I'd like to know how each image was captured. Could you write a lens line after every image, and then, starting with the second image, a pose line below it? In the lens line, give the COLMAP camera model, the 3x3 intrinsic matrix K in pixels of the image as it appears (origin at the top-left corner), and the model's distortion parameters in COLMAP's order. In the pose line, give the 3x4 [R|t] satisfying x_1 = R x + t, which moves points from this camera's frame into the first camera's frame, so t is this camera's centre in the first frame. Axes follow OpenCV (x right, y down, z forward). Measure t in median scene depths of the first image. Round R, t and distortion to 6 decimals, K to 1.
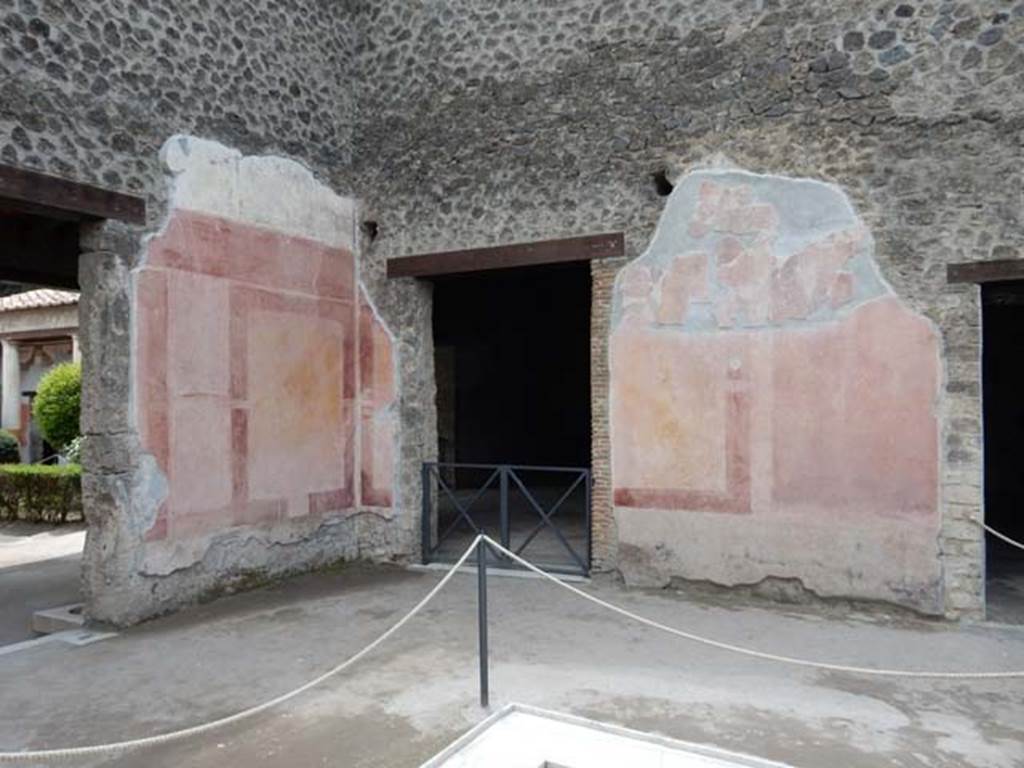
lens RADIAL K [[773.5, 0, 520.0], [0, 773.5, 391.9], [0, 0, 1]] dist [0.007972, -0.007283]
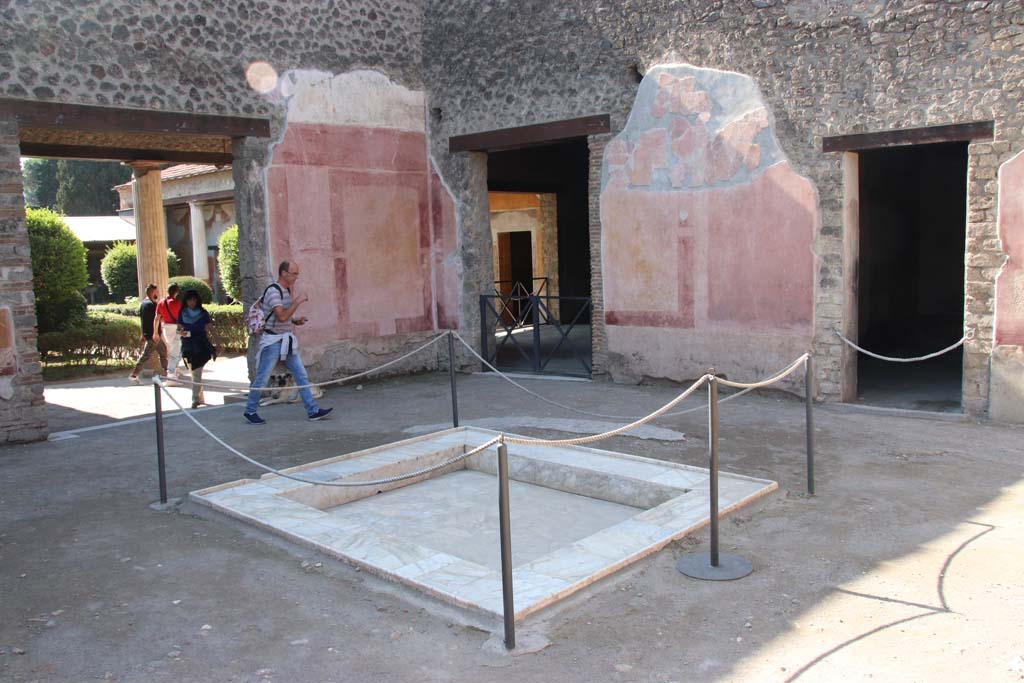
lens RADIAL K [[885.5, 0, 518.5], [0, 885.5, 351.8], [0, 0, 1]] dist [-0.108241, 0.089261]
pose [[0.972523, 0.001679, -0.232802, 0.334718], [0.030673, 0.990333, 0.135279, -0.016460], [0.230779, -0.138703, 0.963069, -0.508259]]
